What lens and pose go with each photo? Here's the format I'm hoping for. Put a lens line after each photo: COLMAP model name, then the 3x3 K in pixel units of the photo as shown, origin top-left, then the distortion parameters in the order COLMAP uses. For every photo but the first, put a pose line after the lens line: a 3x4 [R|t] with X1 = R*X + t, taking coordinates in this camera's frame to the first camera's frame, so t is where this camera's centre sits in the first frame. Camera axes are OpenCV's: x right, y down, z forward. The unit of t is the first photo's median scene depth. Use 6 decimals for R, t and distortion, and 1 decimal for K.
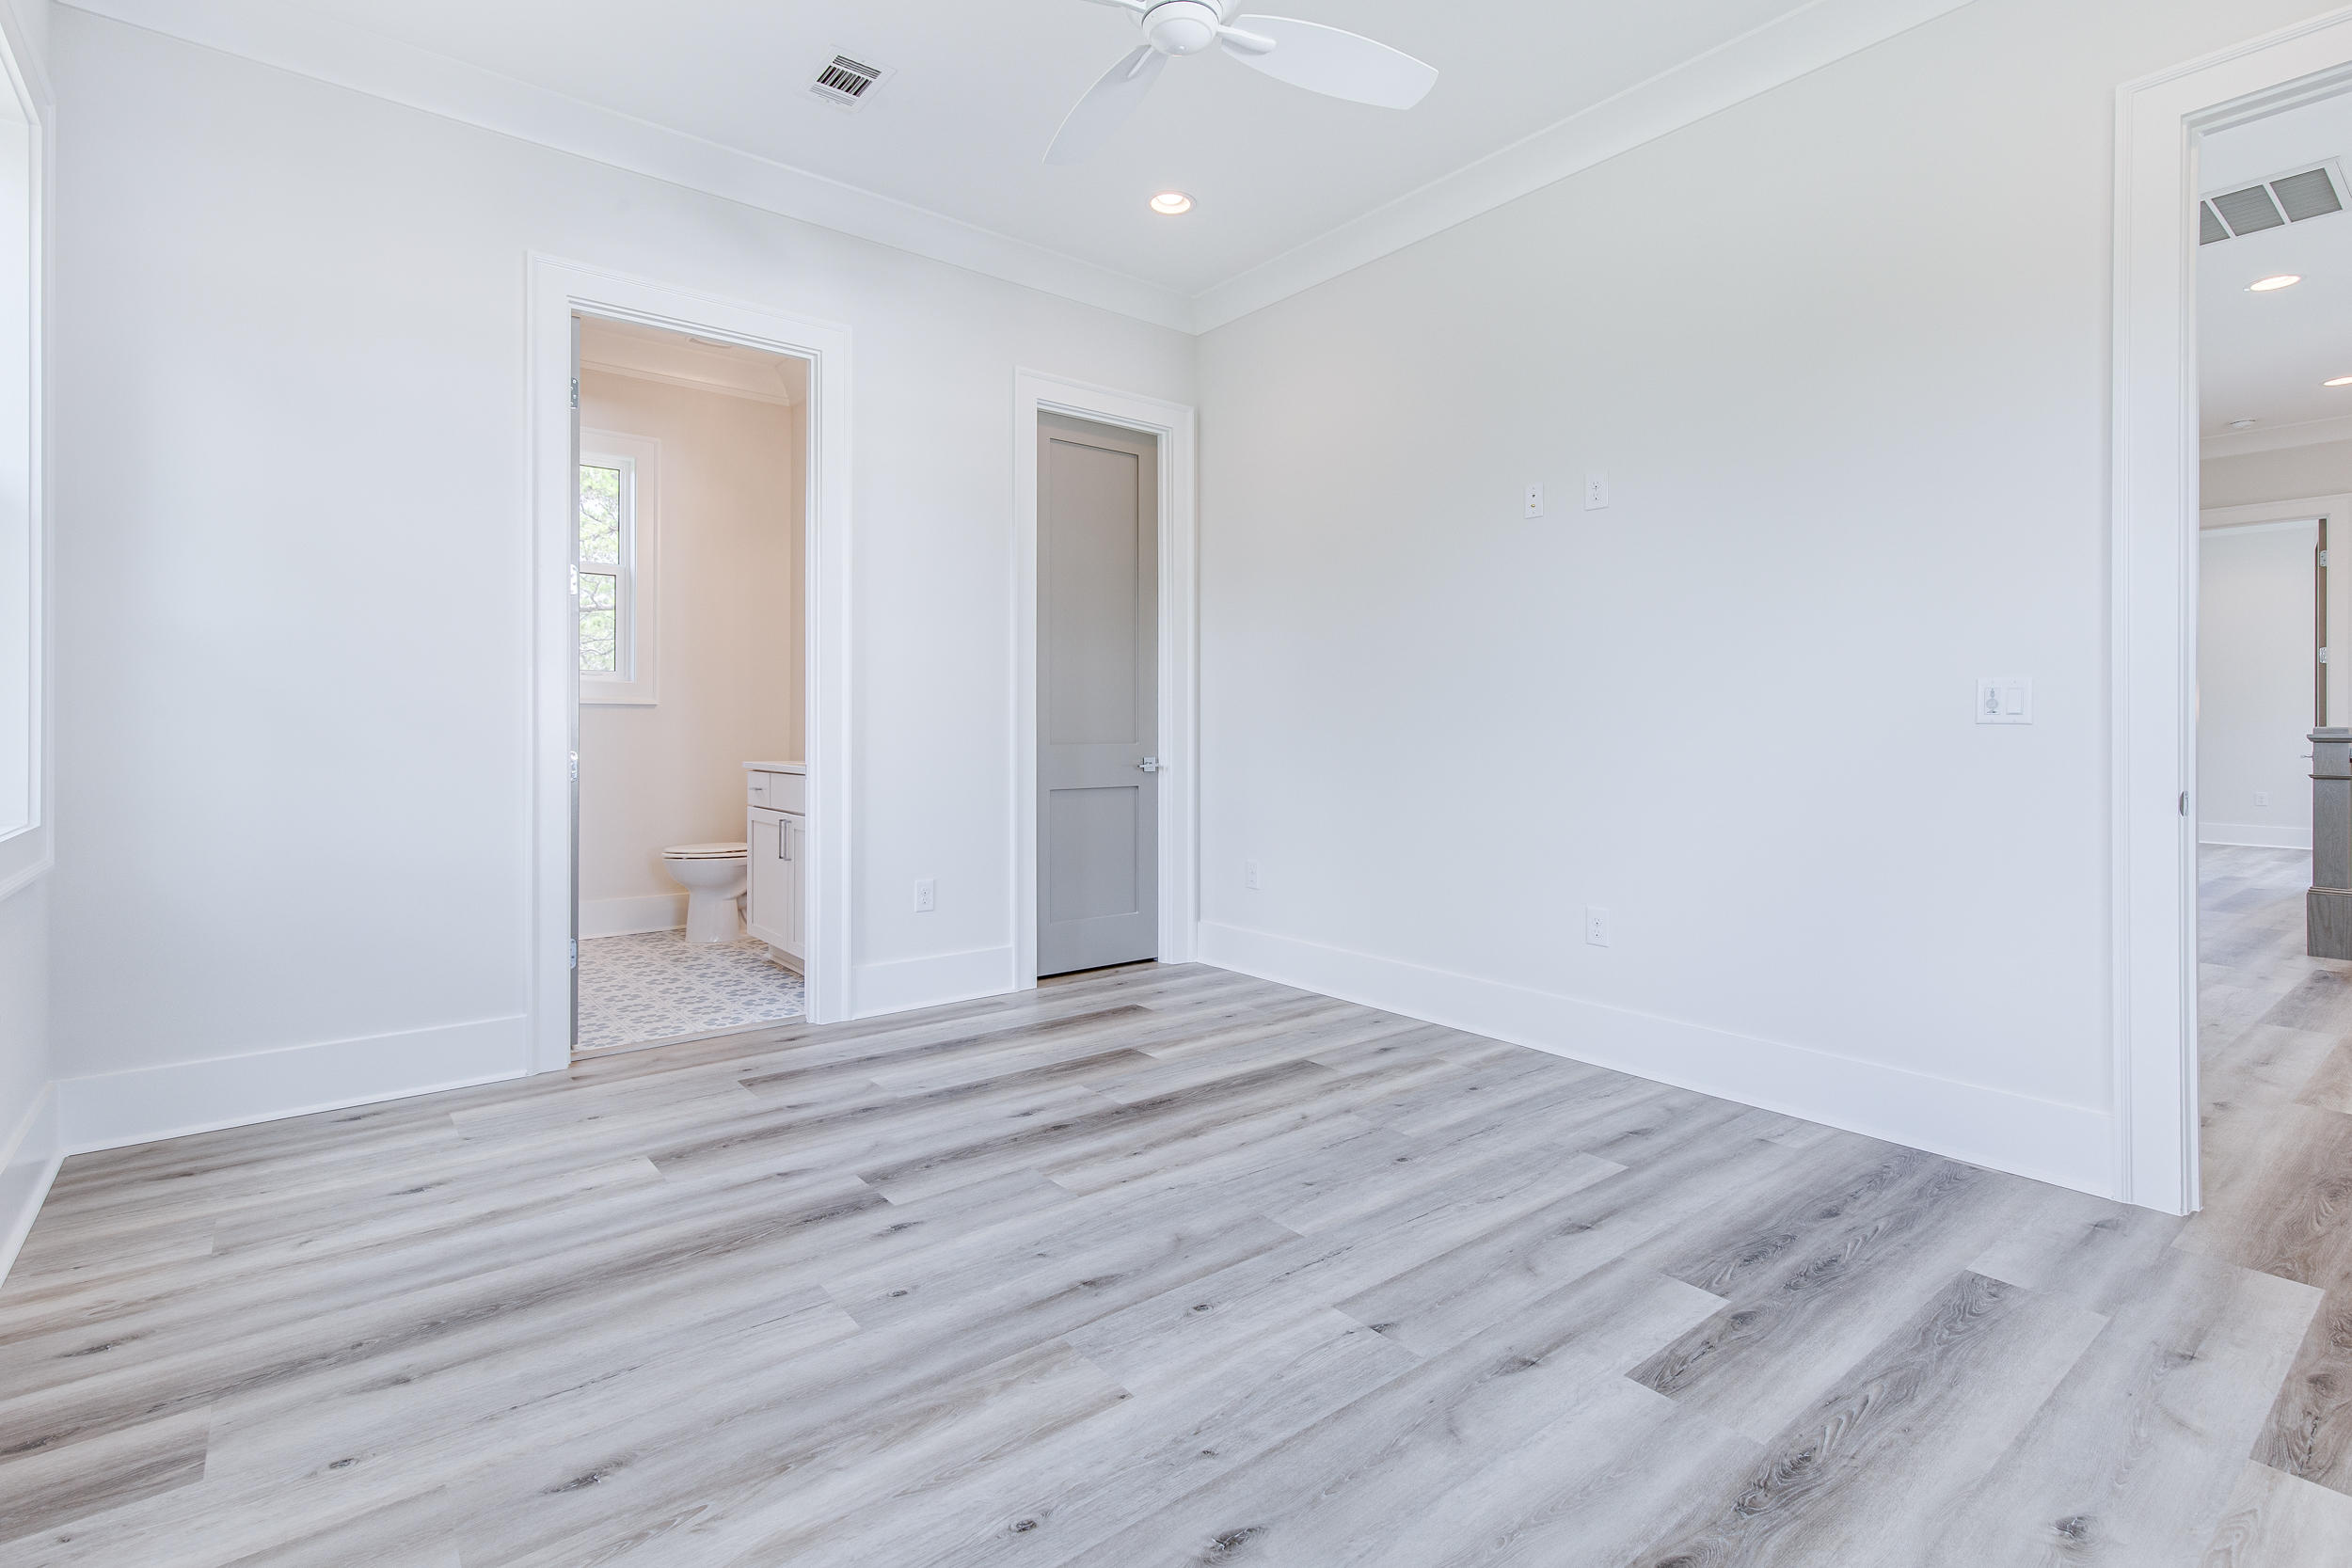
lens RADIAL K [[1119.1, 0, 1202.8], [0, 1119.1, 713.9], [0, 0, 1]] dist [0.005303, 0.001818]
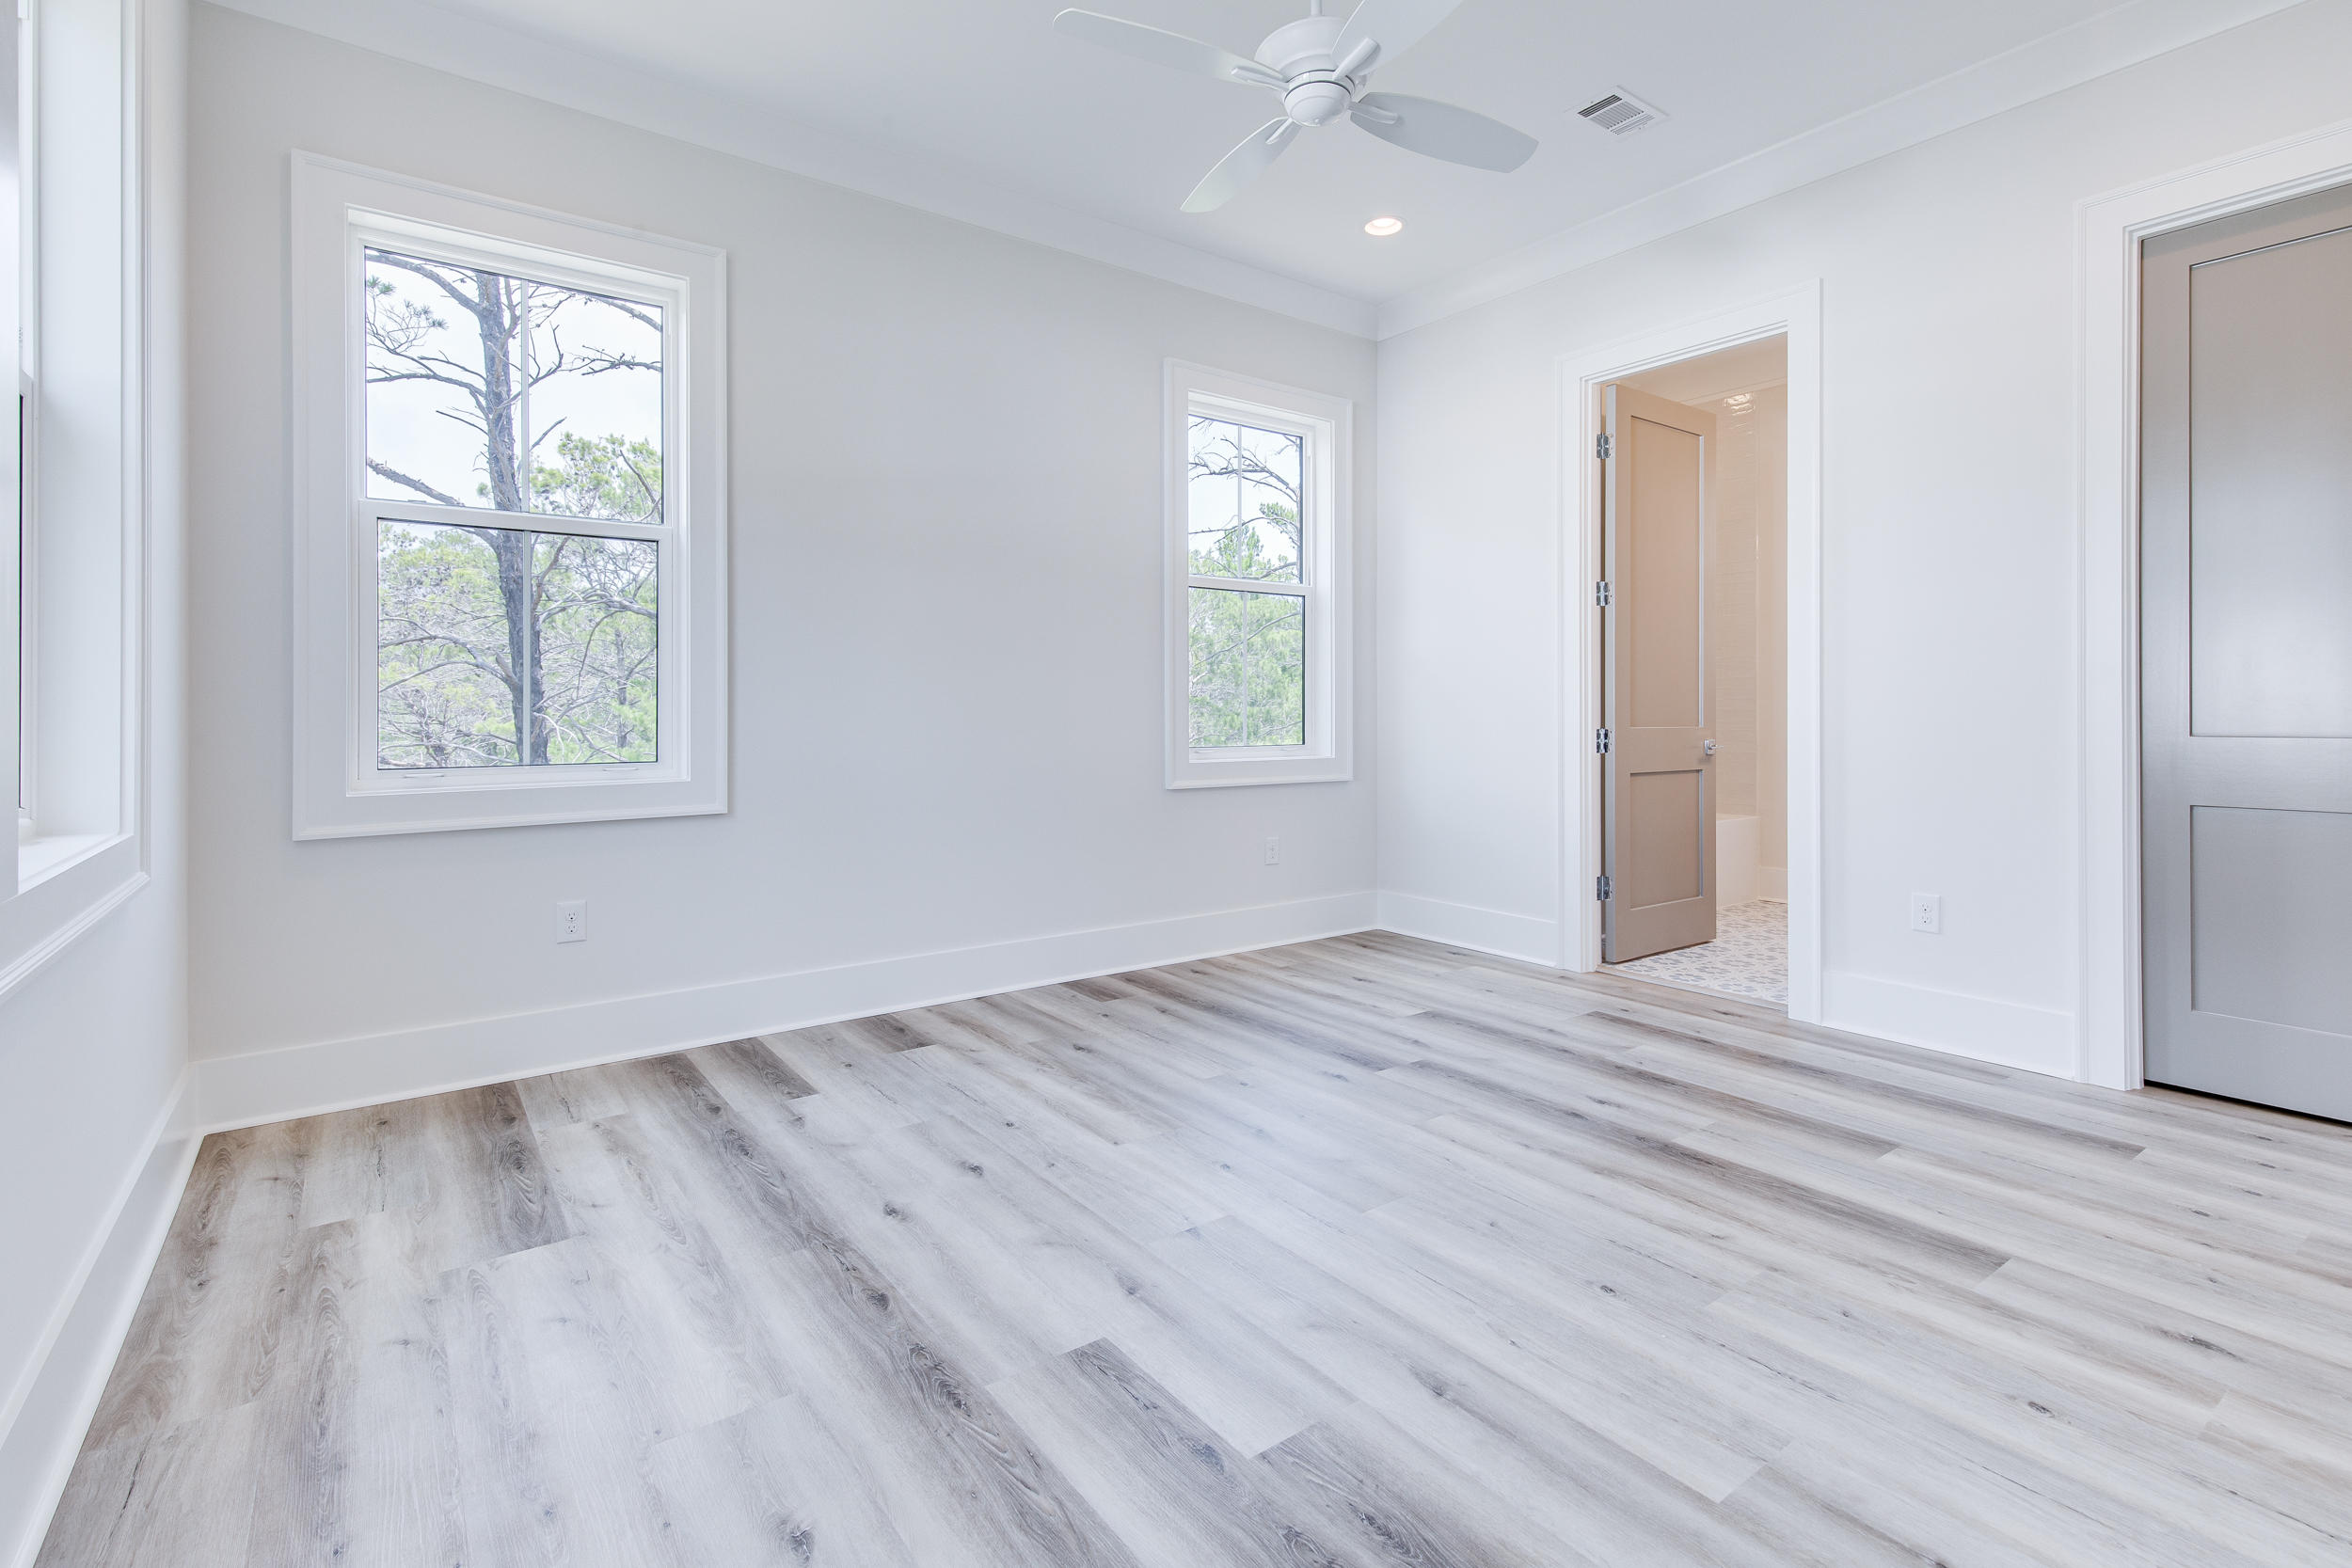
lens RADIAL K [[1119.1, 0, 1202.8], [0, 1119.1, 713.9], [0, 0, 1]] dist [0.005303, 0.001818]
pose [[-0.046400, 0.002188, -0.998921, 1.070433], [0.008879, 0.999959, 0.001778, 0.008995], [0.998883, -0.008787, -0.046418, 0.871032]]
